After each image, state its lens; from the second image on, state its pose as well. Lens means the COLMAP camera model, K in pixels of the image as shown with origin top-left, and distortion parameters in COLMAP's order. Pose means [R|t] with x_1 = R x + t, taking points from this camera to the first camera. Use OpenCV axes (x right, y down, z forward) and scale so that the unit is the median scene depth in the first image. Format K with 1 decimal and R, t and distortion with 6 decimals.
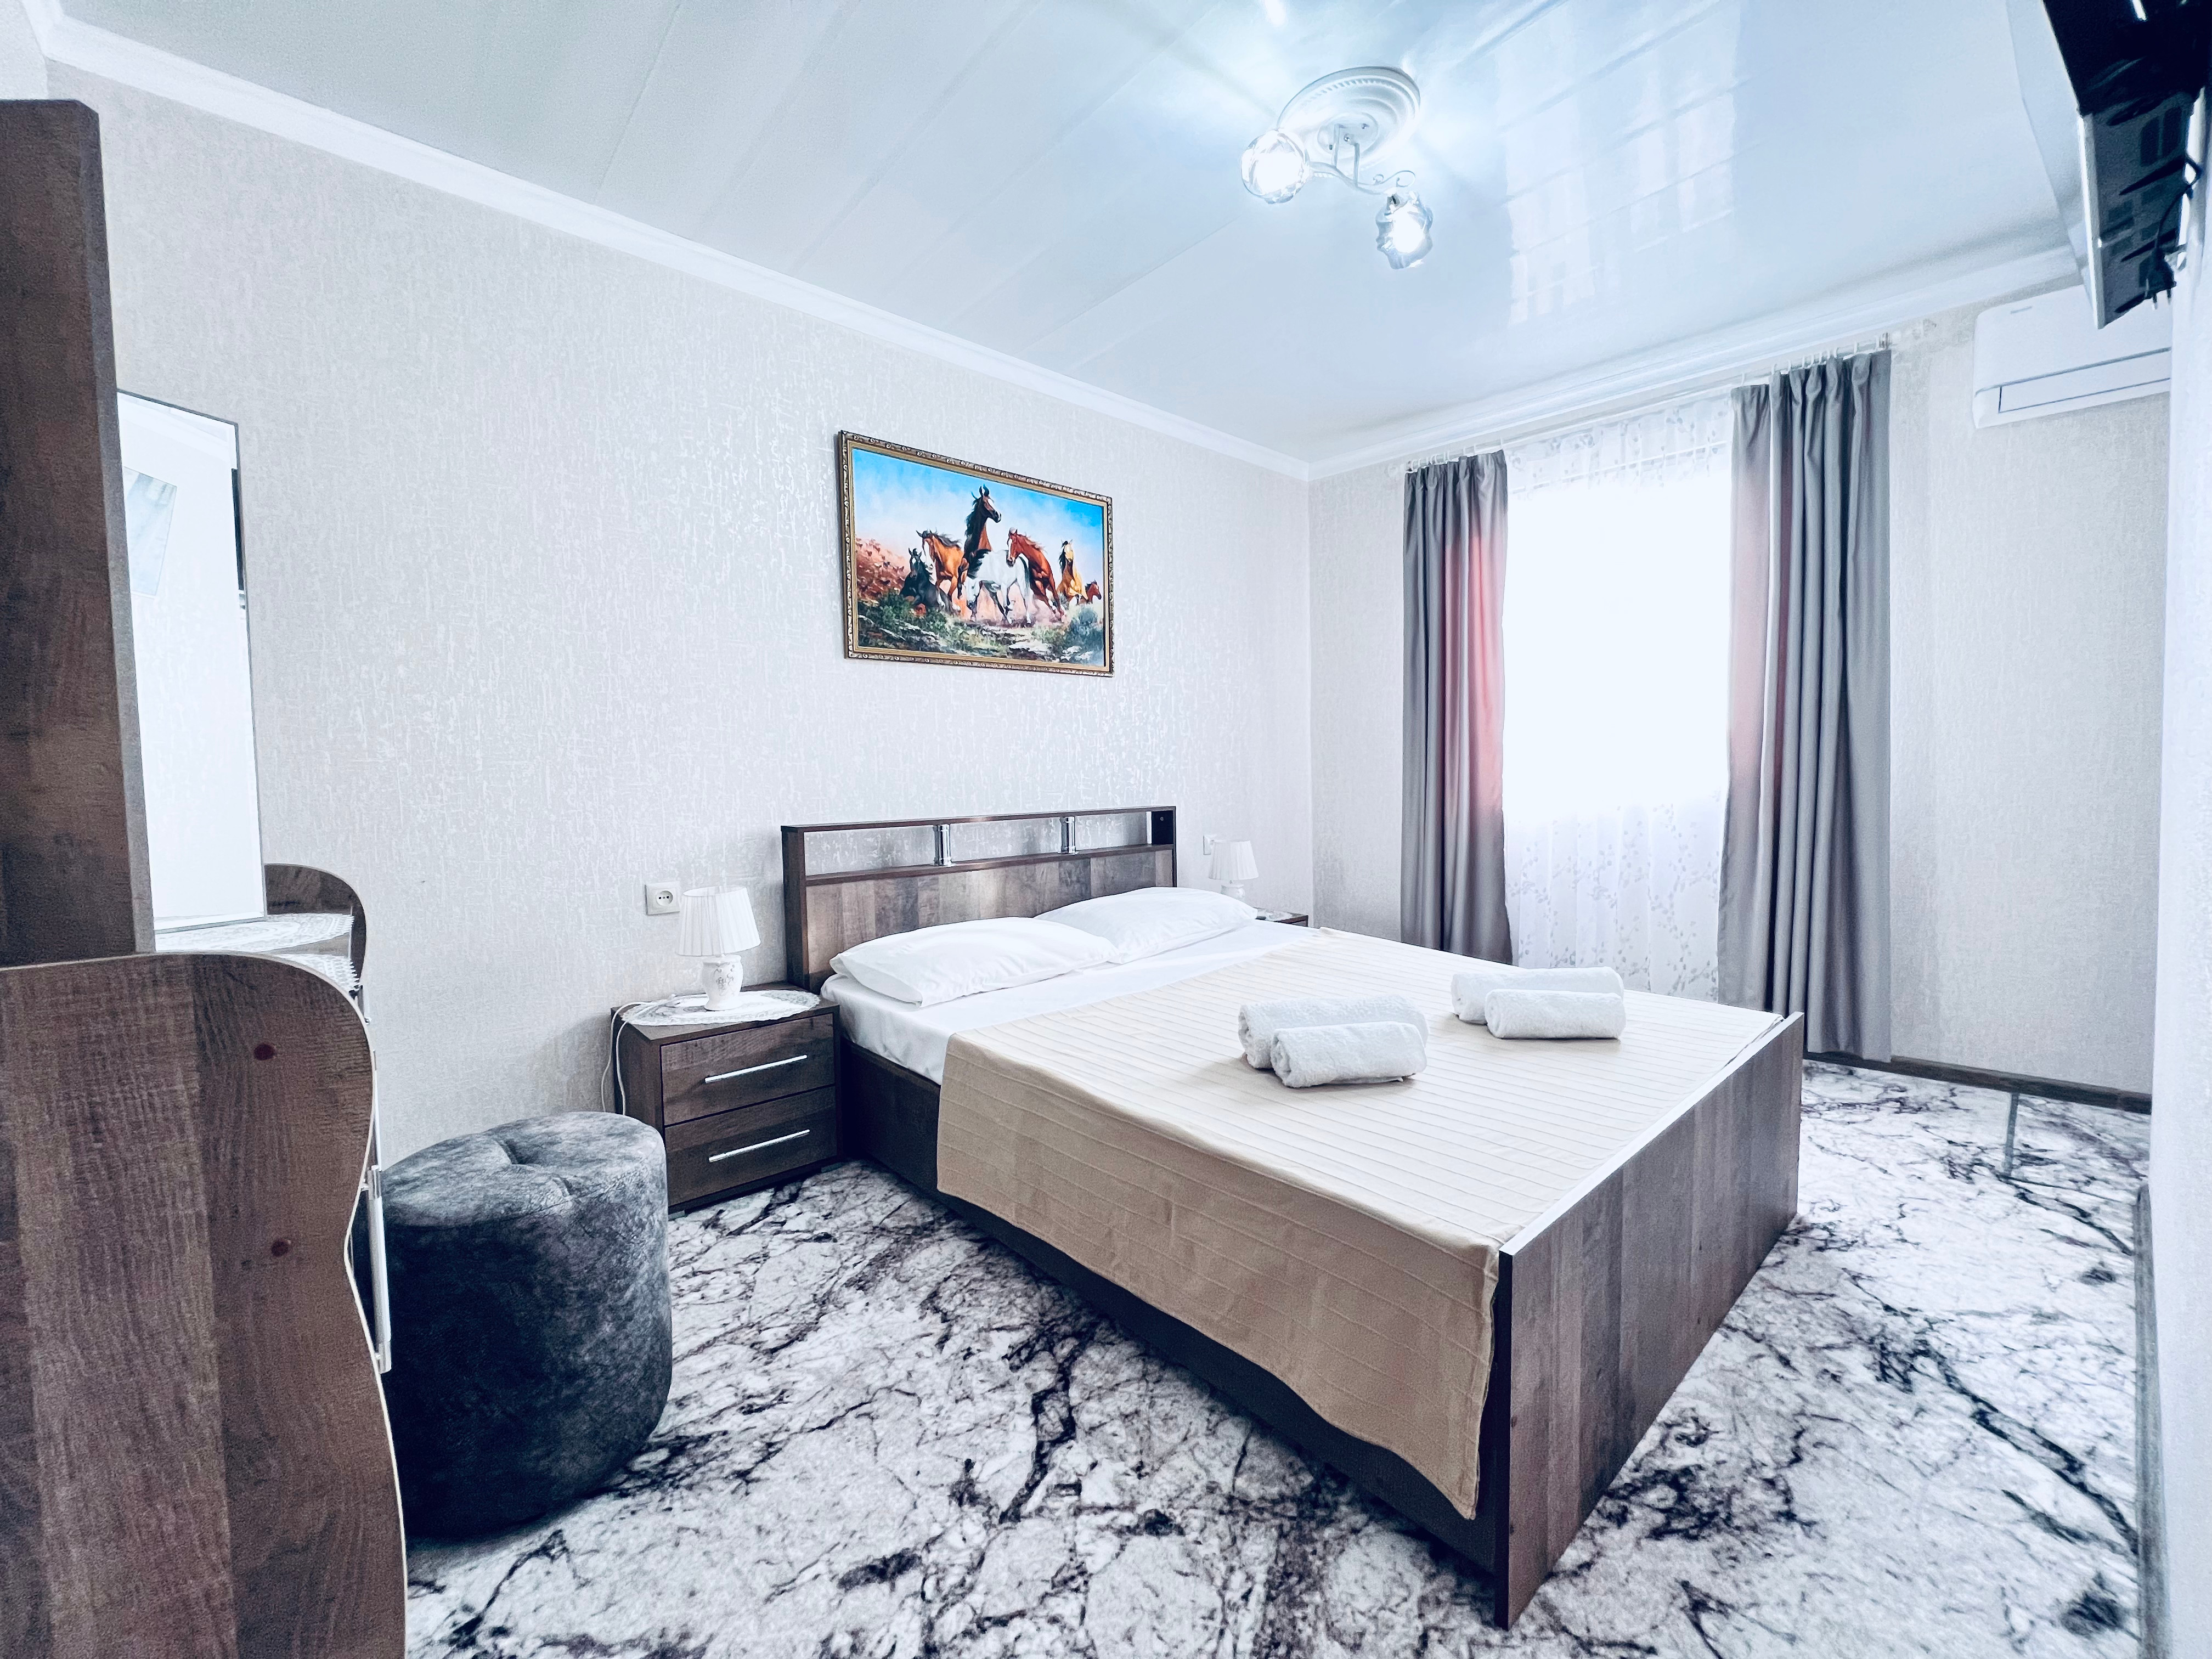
lens RADIAL K [[881.9, 0, 1108.8], [0, 881.9, 820.5], [0, 0, 1]] dist [0.001486, -0.000401]
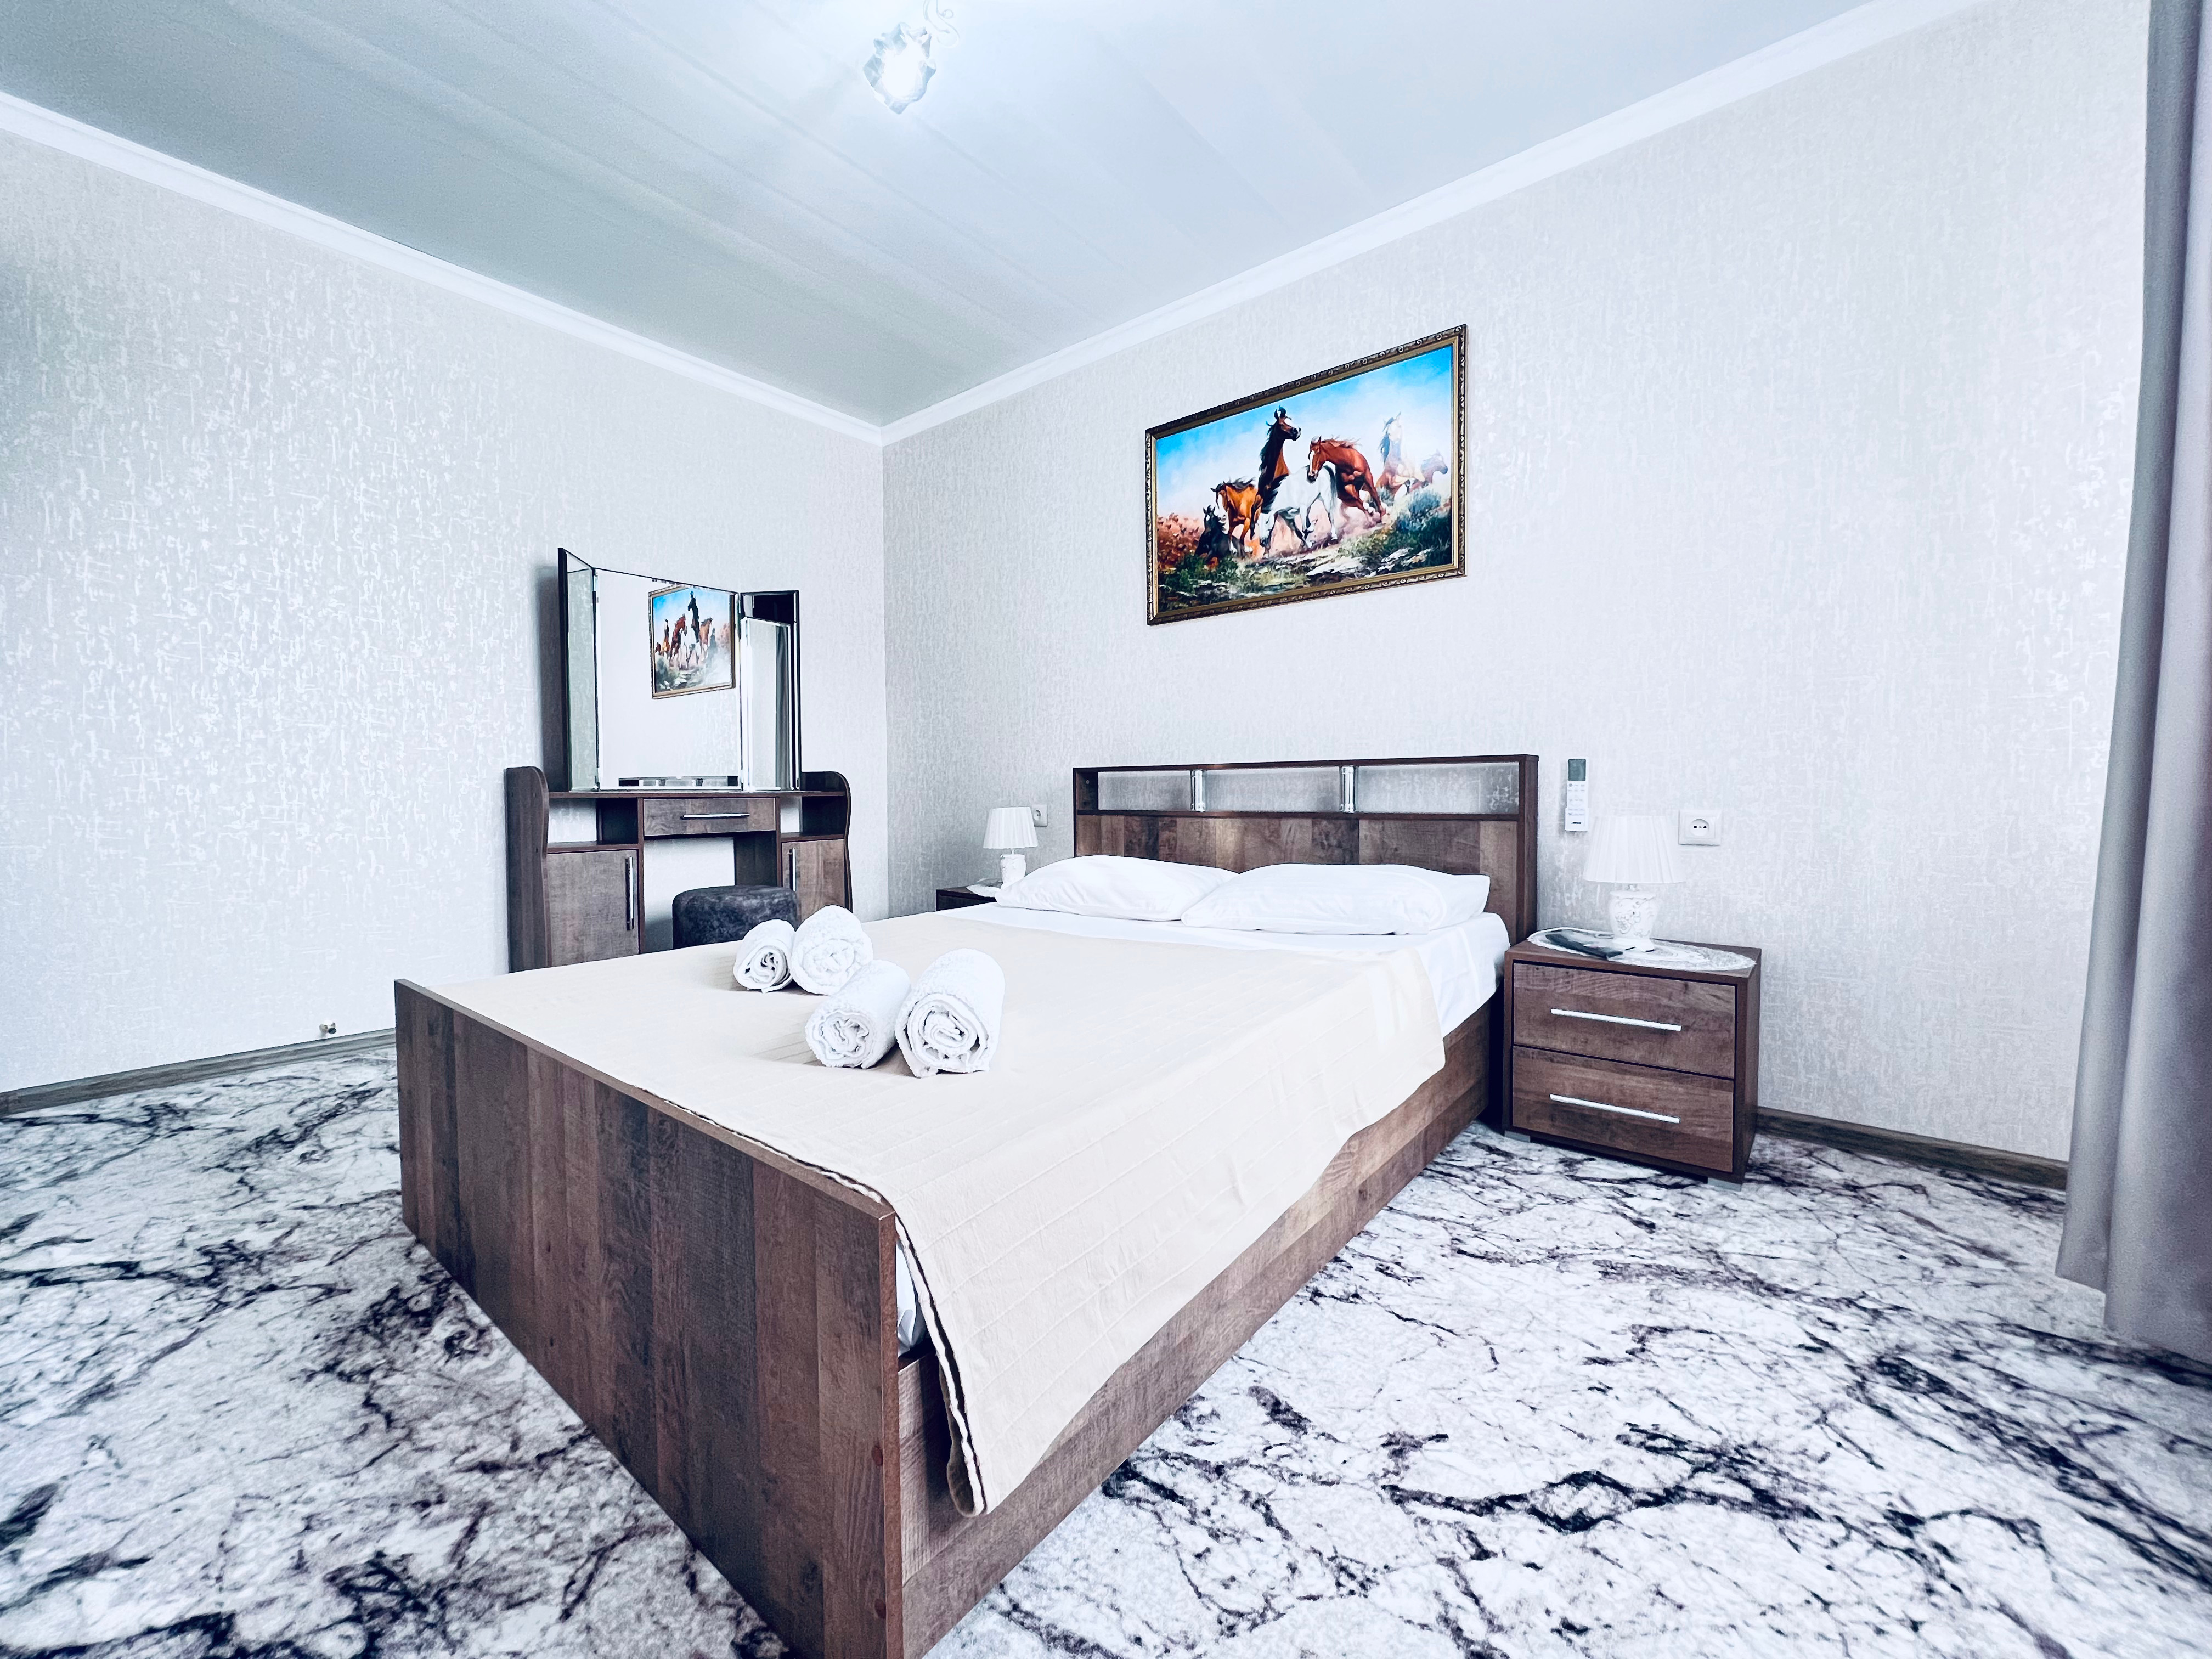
lens RADIAL K [[884.1, 0, 1108.7], [0, 884.1, 828.8], [0, 0, 1]] dist [-0.003267, -0.000202]
pose [[0.166769, 0.058696, -0.984247, 0.817965], [-0.049947, 0.997448, 0.051020, 0.024795], [0.984730, 0.040652, 0.169275, 0.730571]]
